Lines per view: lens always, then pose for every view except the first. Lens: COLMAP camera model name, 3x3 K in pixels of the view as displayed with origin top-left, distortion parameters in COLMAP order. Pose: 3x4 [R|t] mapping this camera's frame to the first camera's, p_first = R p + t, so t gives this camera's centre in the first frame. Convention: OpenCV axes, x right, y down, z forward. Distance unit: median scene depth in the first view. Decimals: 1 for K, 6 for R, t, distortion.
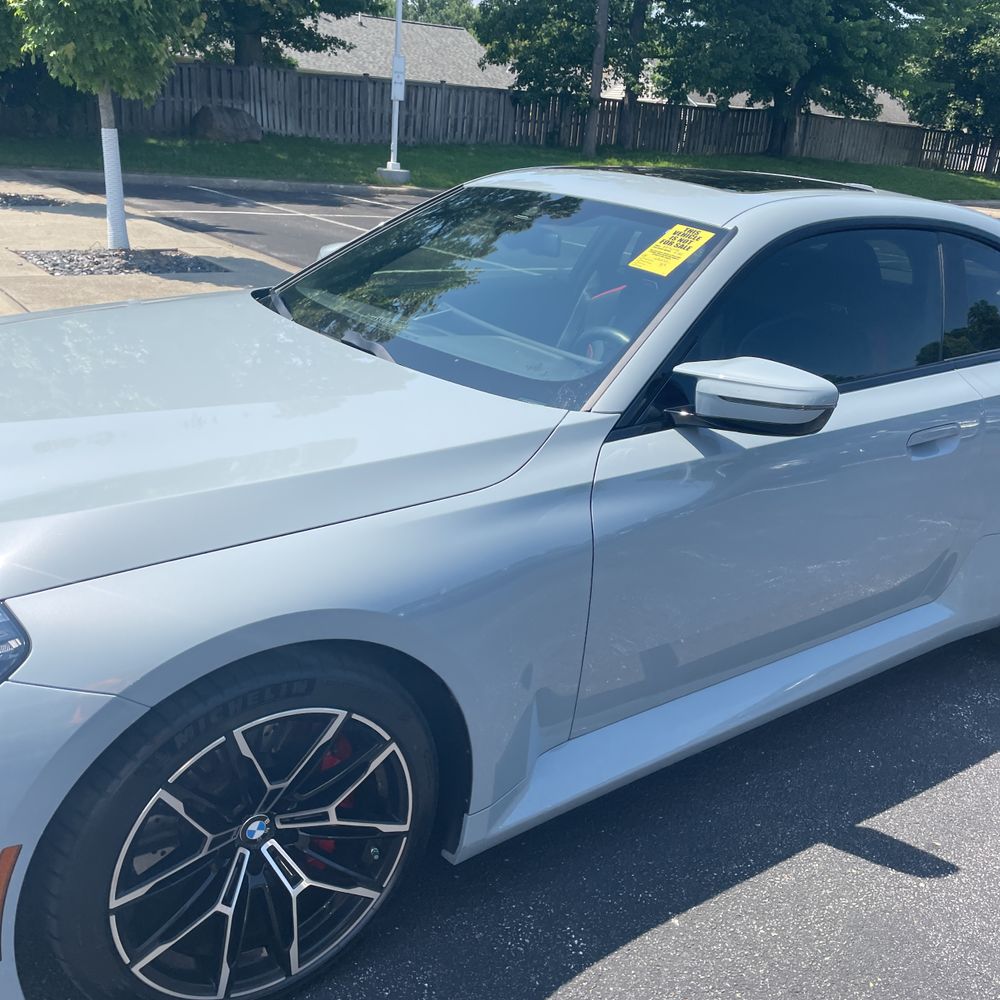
lens RADIAL K [[993.5, 0, 500.0], [0, 993.5, 500.0], [0, 0, 1]] dist [0.088933, -0.120776]
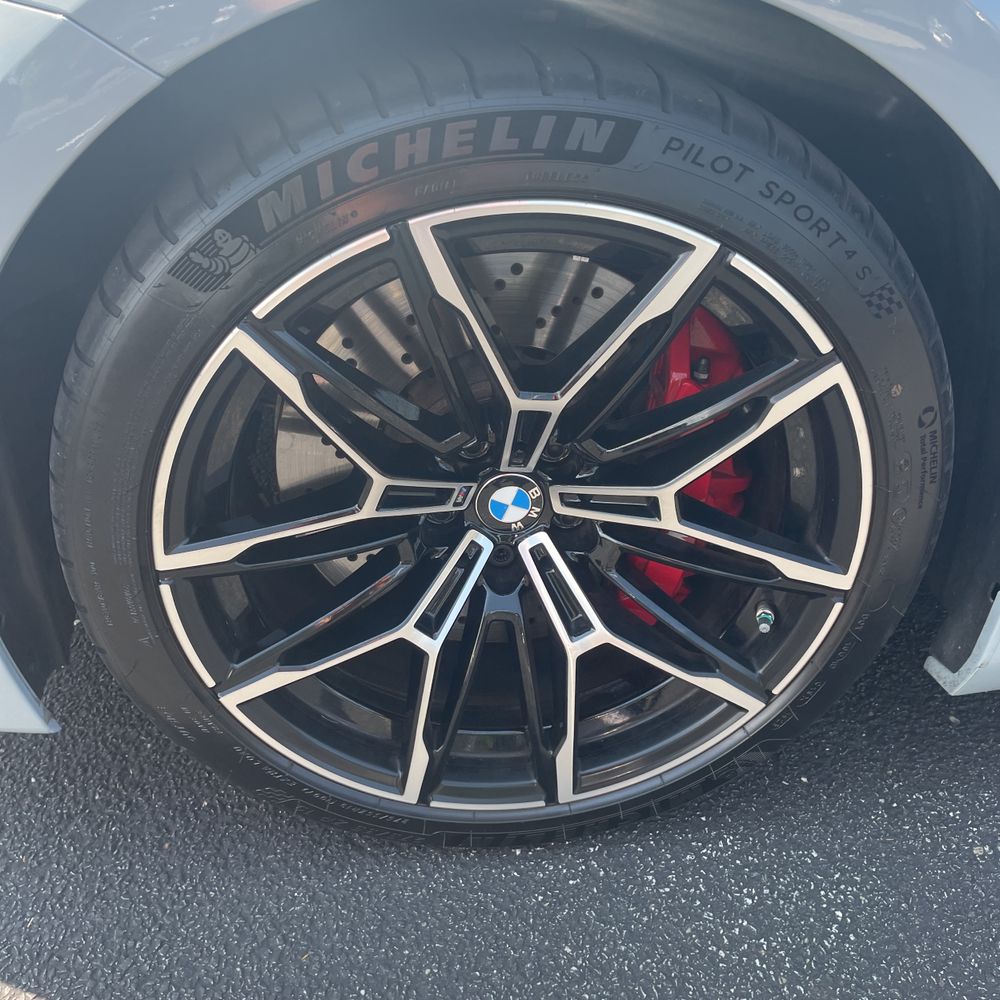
lens RADIAL K [[1010.6, 0, 498.5], [0, 1010.6, 494.7], [0, 0, 1]] dist [0.083523, -0.107417]
pose [[0.861243, 0.187438, -0.472364, -0.018068], [-0.088069, 0.970481, 0.224523, 0.169283], [0.500505, -0.151768, 0.852327, 0.460431]]
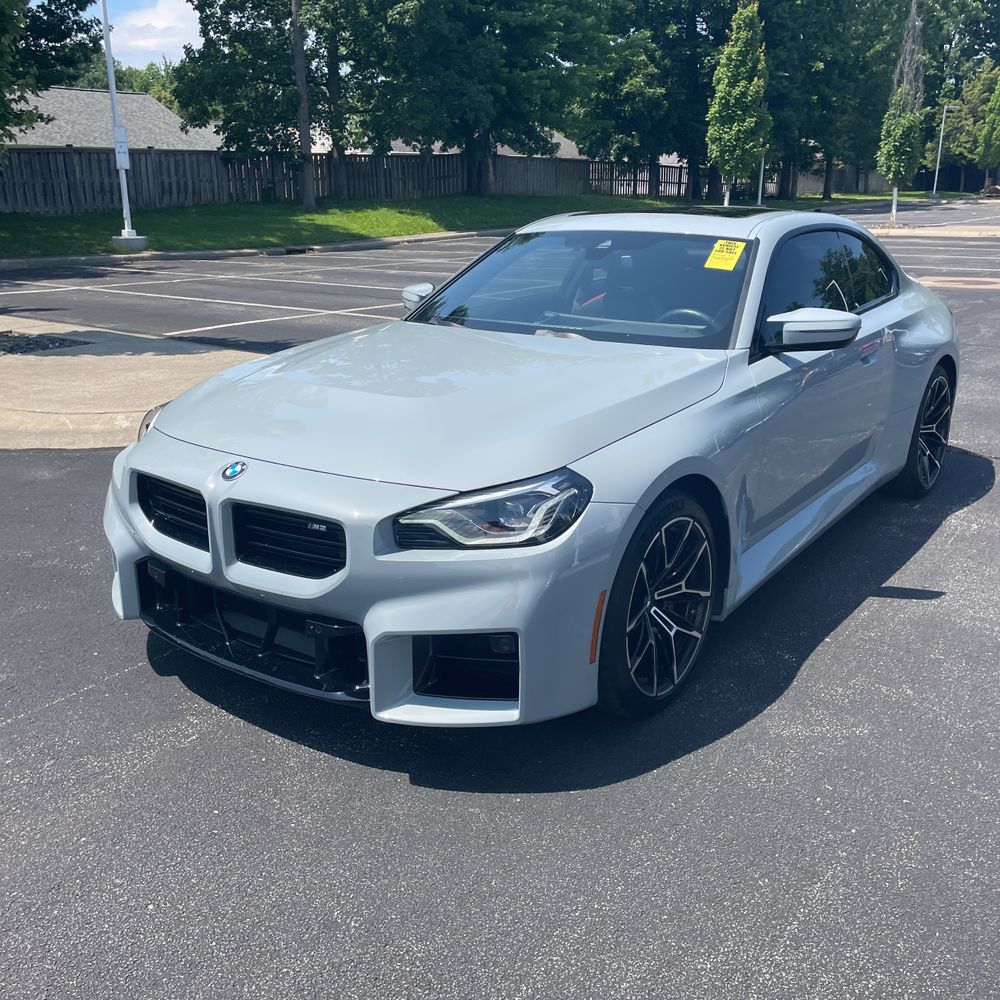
lens RADIAL K [[1010.6, 0, 498.5], [0, 1010.6, 494.7], [0, 0, 1]] dist [0.083523, -0.107417]
pose [[0.946299, -0.164342, 0.278405, -0.731562], [0.178227, 0.983668, -0.025137, 0.113804], [-0.269727, 0.073406, 0.960135, -0.480569]]
